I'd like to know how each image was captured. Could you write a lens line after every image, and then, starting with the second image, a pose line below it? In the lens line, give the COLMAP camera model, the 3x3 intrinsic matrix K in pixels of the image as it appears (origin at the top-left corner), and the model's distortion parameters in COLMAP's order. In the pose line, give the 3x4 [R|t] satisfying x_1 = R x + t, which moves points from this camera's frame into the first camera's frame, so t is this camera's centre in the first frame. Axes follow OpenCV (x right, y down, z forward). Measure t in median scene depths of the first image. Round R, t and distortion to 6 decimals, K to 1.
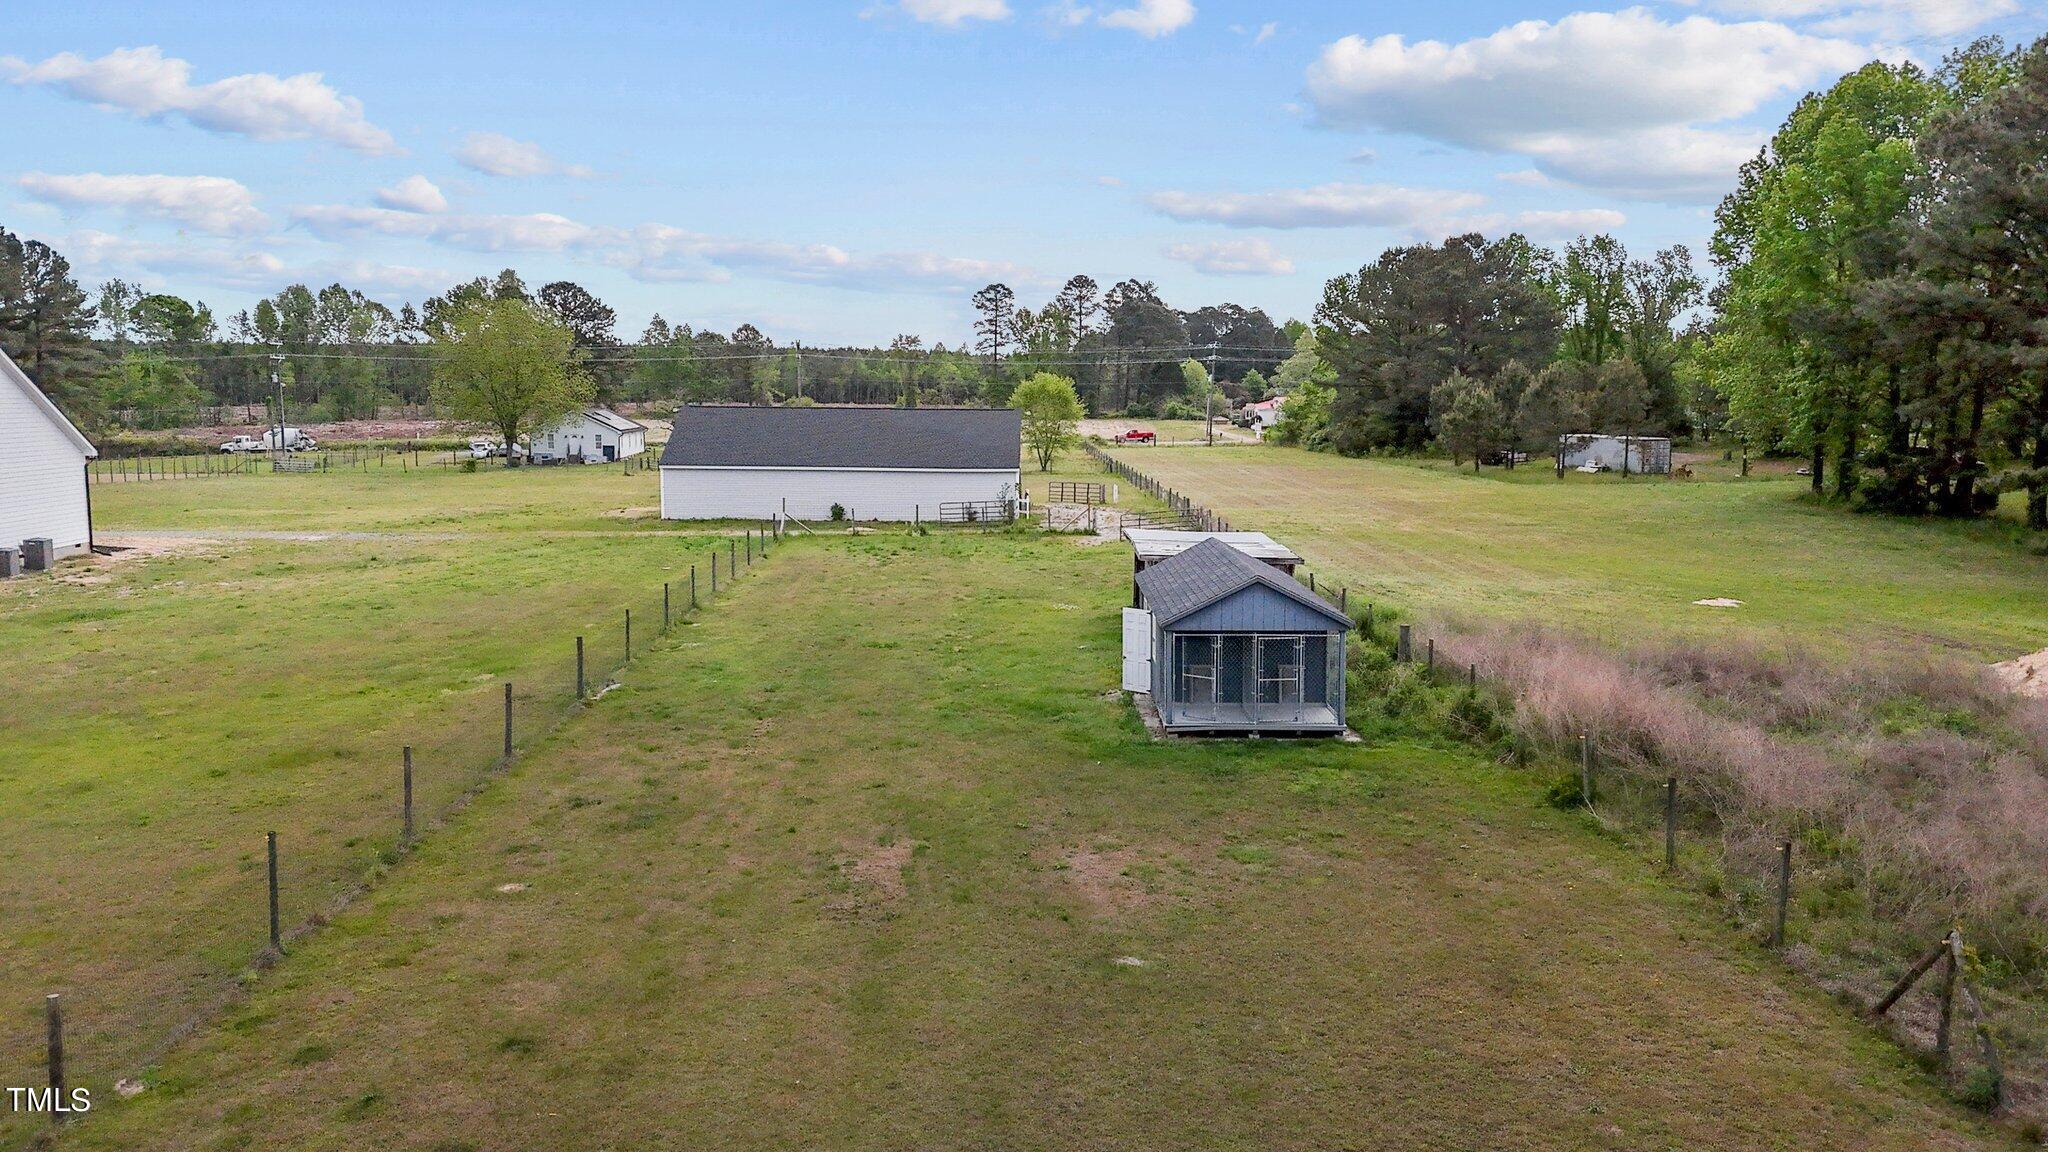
lens RADIAL K [[1496.1, 0, 1022.3], [0, 1496.1, 572.1], [0, 0, 1]] dist [0.096985, -0.095845]
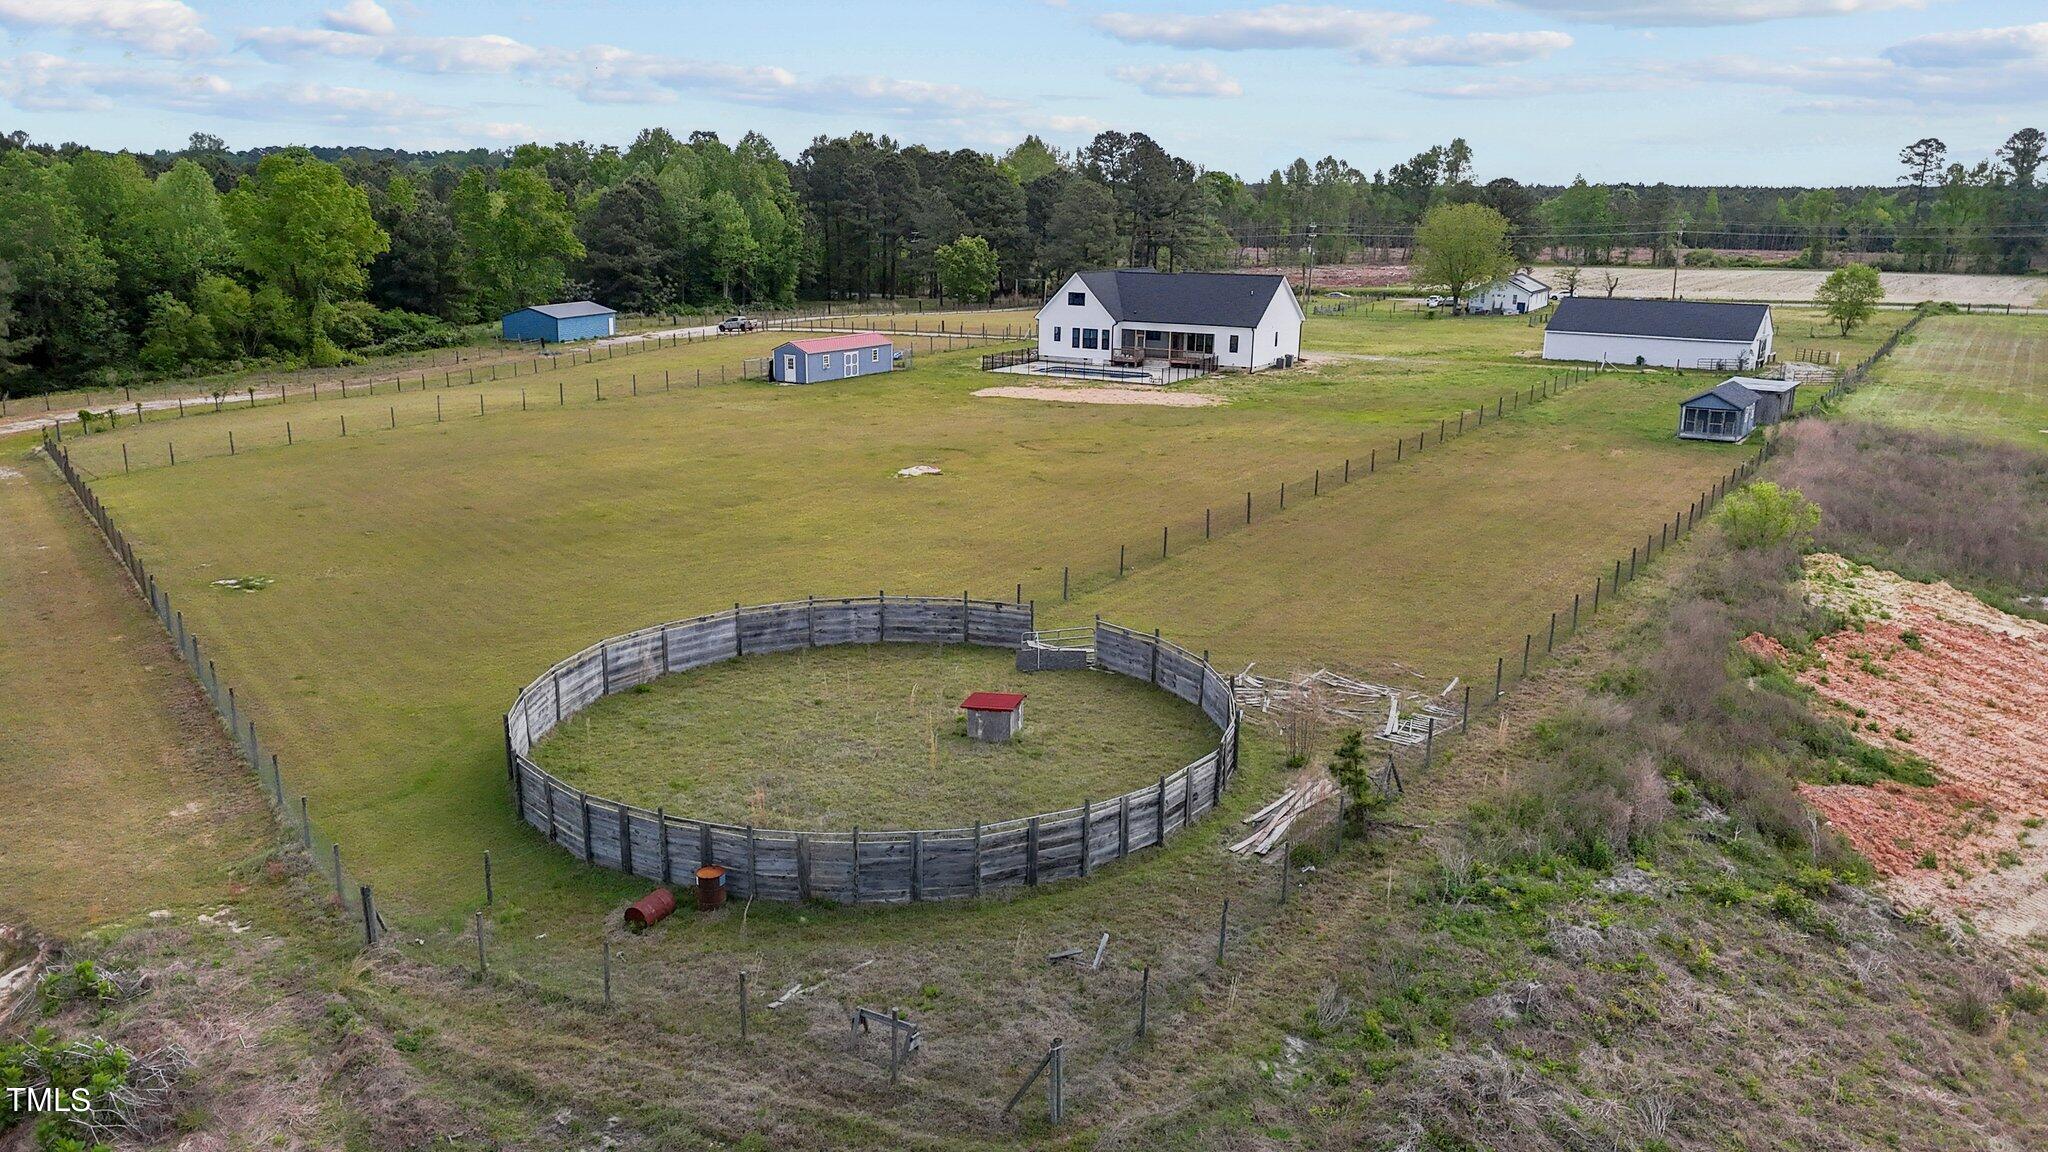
lens RADIAL K [[1496.1, 0, 1022.3], [0, 1496.1, 572.1], [0, 0, 1]] dist [0.096985, -0.095845]
pose [[0.835152, 0.139566, -0.532018, 0.141765], [-0.077391, 0.987466, 0.137558, 0.010111], [0.544548, -0.073708, 0.835485, -0.520059]]
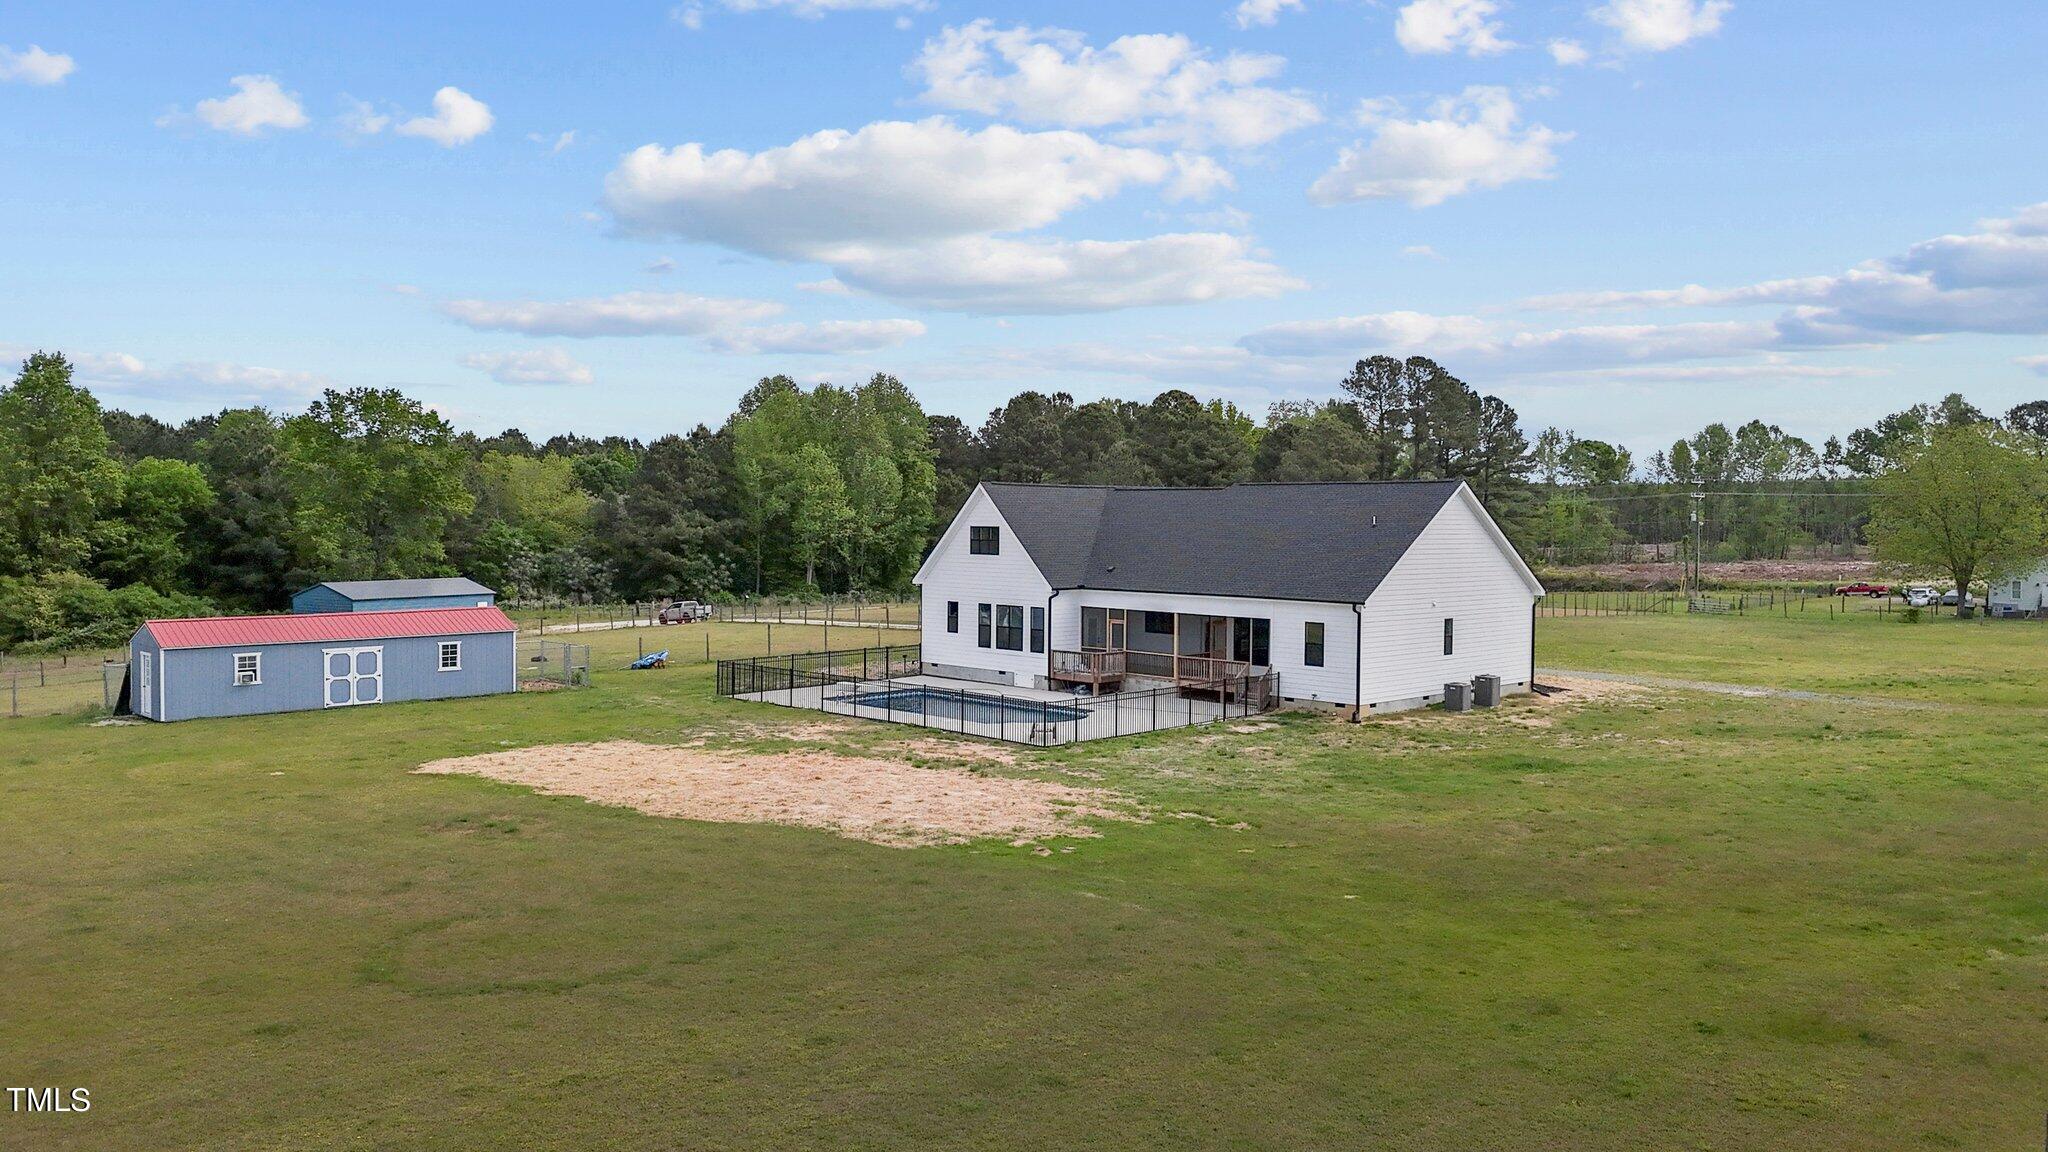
lens RADIAL K [[1496.1, 0, 1022.3], [0, 1496.1, 572.1], [0, 0, 1]] dist [0.096985, -0.095845]
pose [[0.653081, 0.027693, -0.756781, -0.032125], [-0.095621, 0.994348, -0.046132, -0.005212], [0.751227, 0.102492, 0.652038, 0.039177]]
